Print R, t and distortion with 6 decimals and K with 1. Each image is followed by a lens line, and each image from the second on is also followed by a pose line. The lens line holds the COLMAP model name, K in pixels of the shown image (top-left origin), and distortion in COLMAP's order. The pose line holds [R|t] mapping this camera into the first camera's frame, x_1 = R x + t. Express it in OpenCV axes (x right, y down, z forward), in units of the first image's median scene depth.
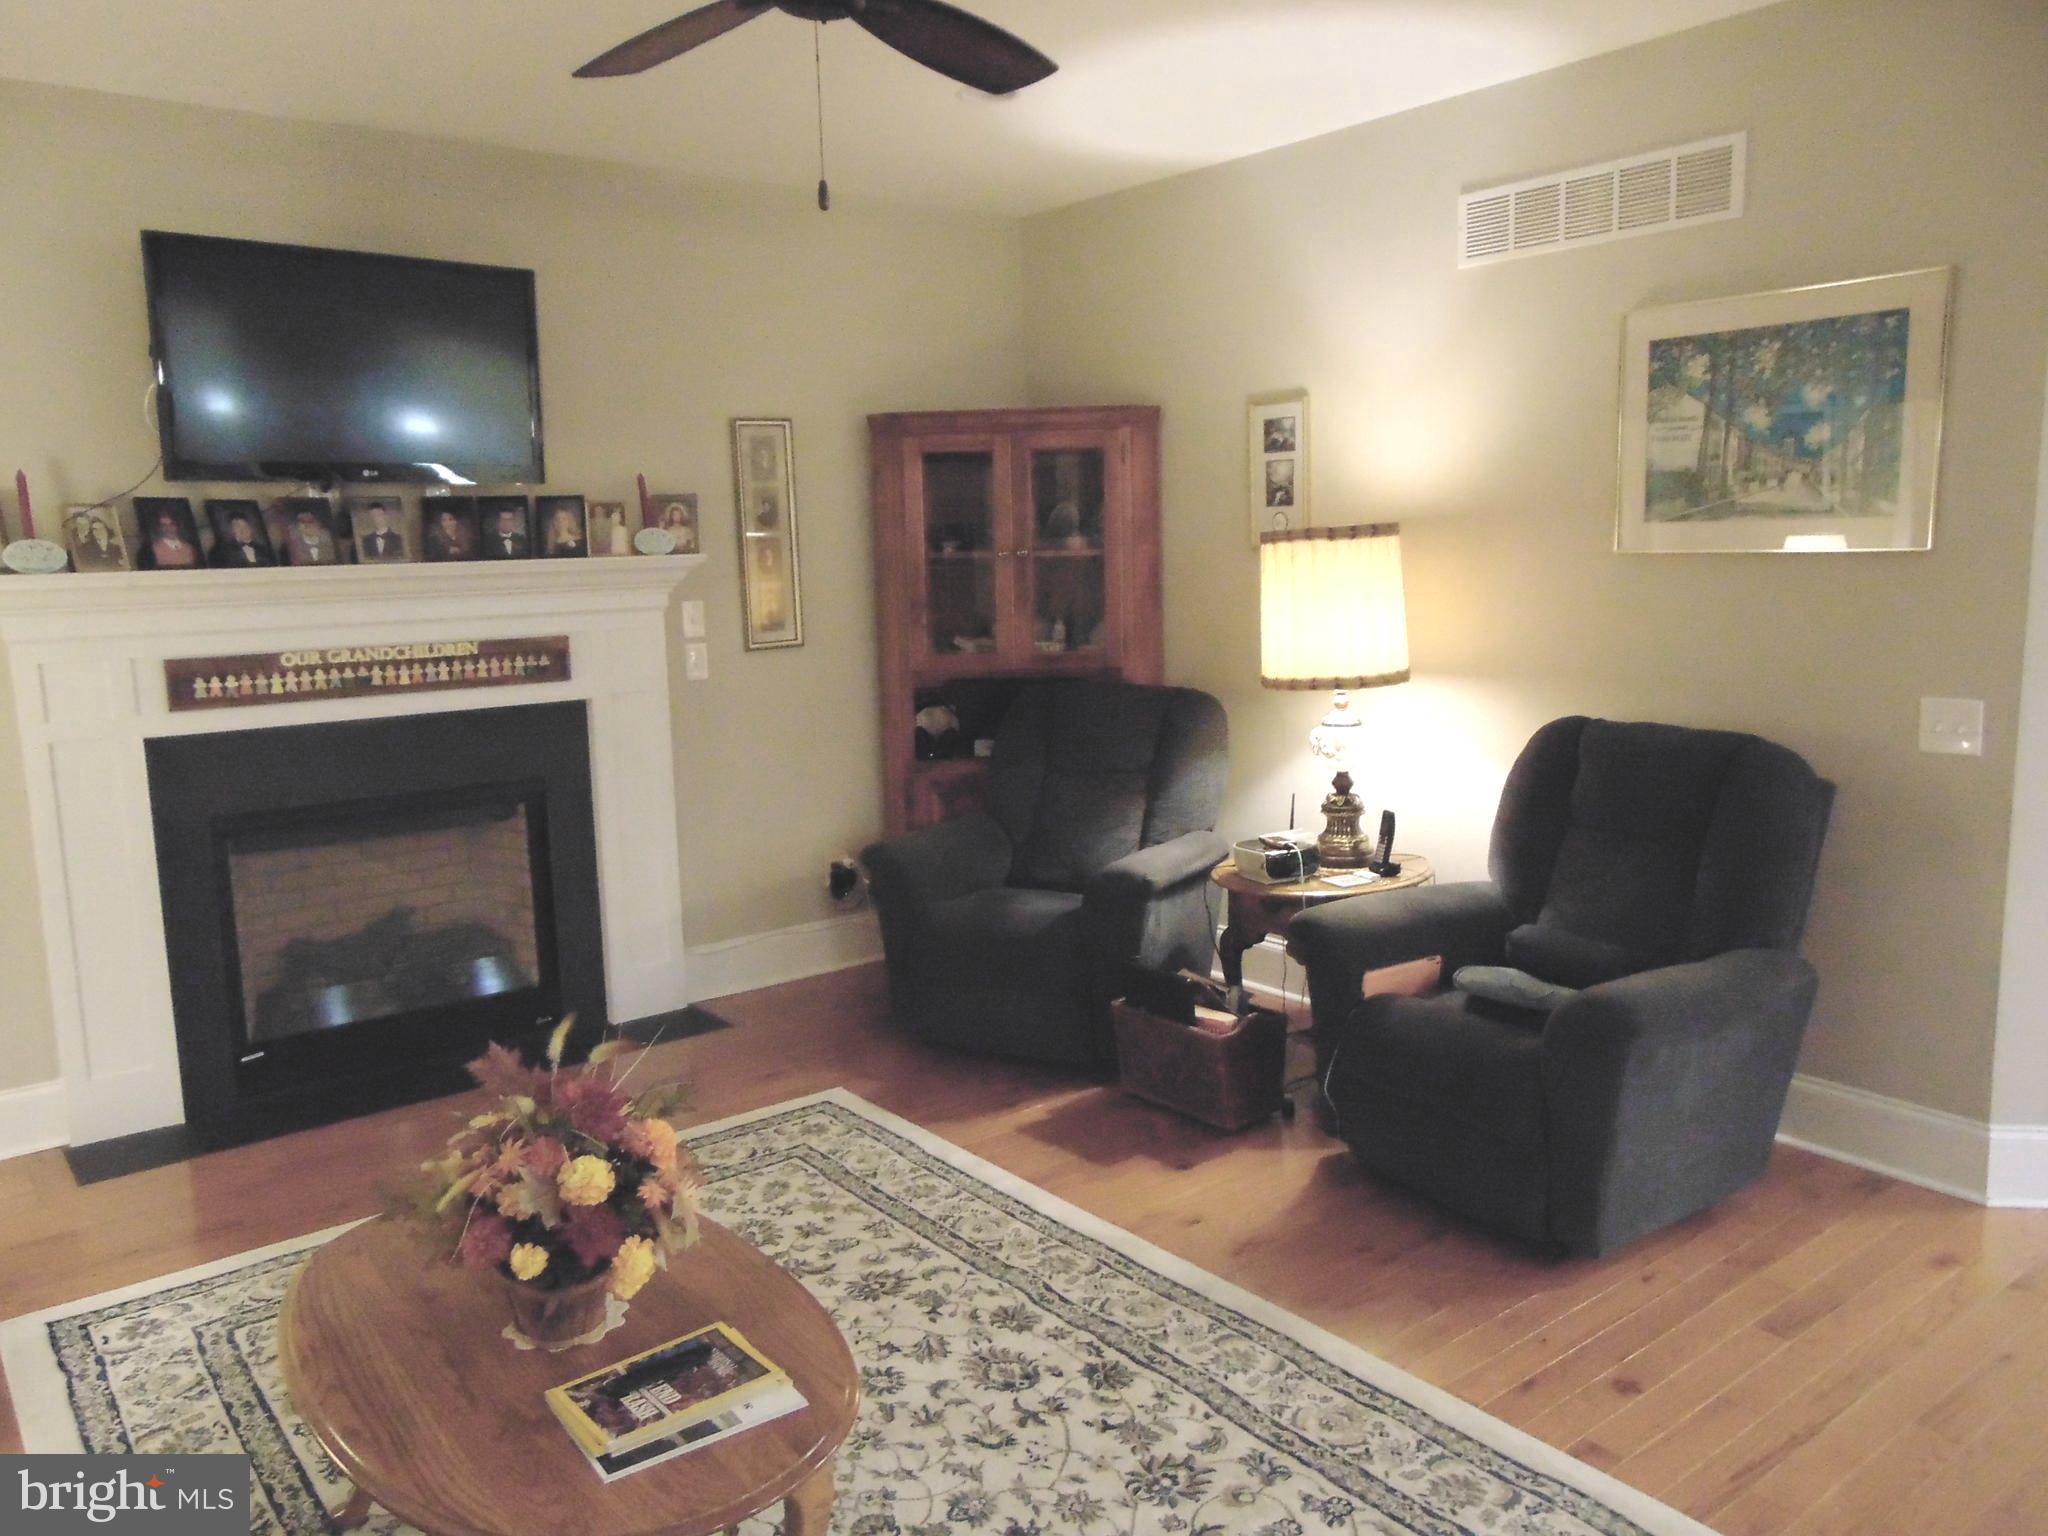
lens RADIAL K [[1524.4, 0, 1025.2], [0, 1524.4, 762.8], [0, 0, 1]] dist [-0.003330, 0.016964]
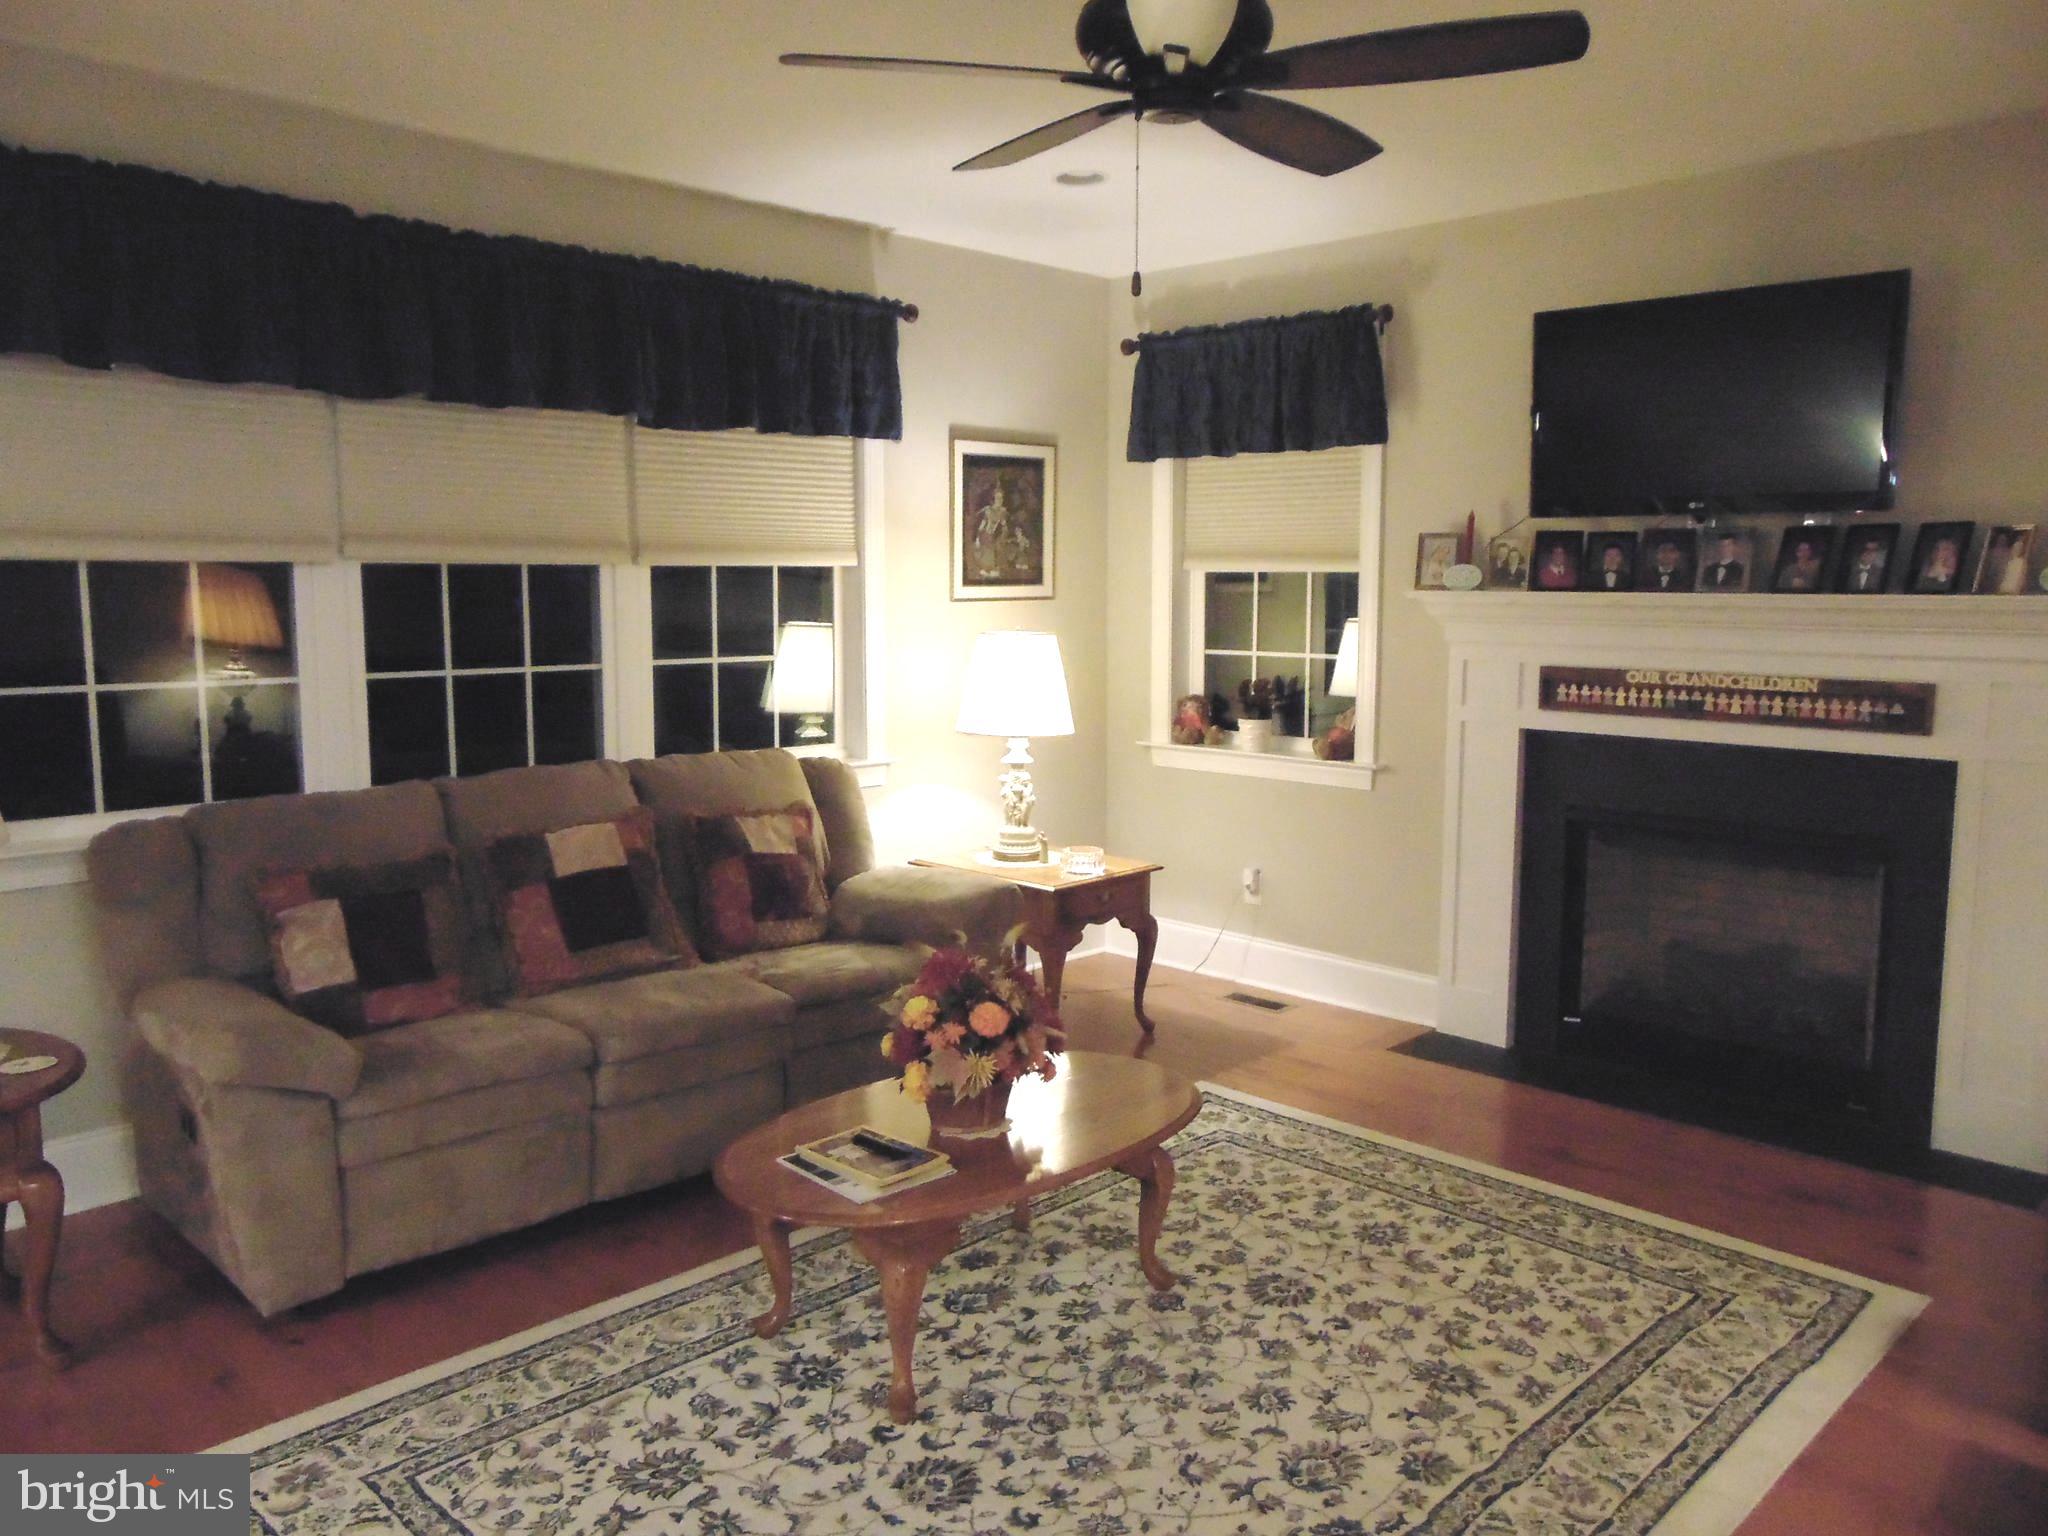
lens RADIAL K [[1524.4, 0, 1022.6], [0, 1524.4, 769.5], [0, 0, 1]] dist [-0.003330, 0.016964]
pose [[0.115184, 0.149371, -0.982049, 0.558973], [-0.152316, 0.979594, 0.131133, -0.079912], [0.981597, 0.134478, 0.135585, 0.432255]]
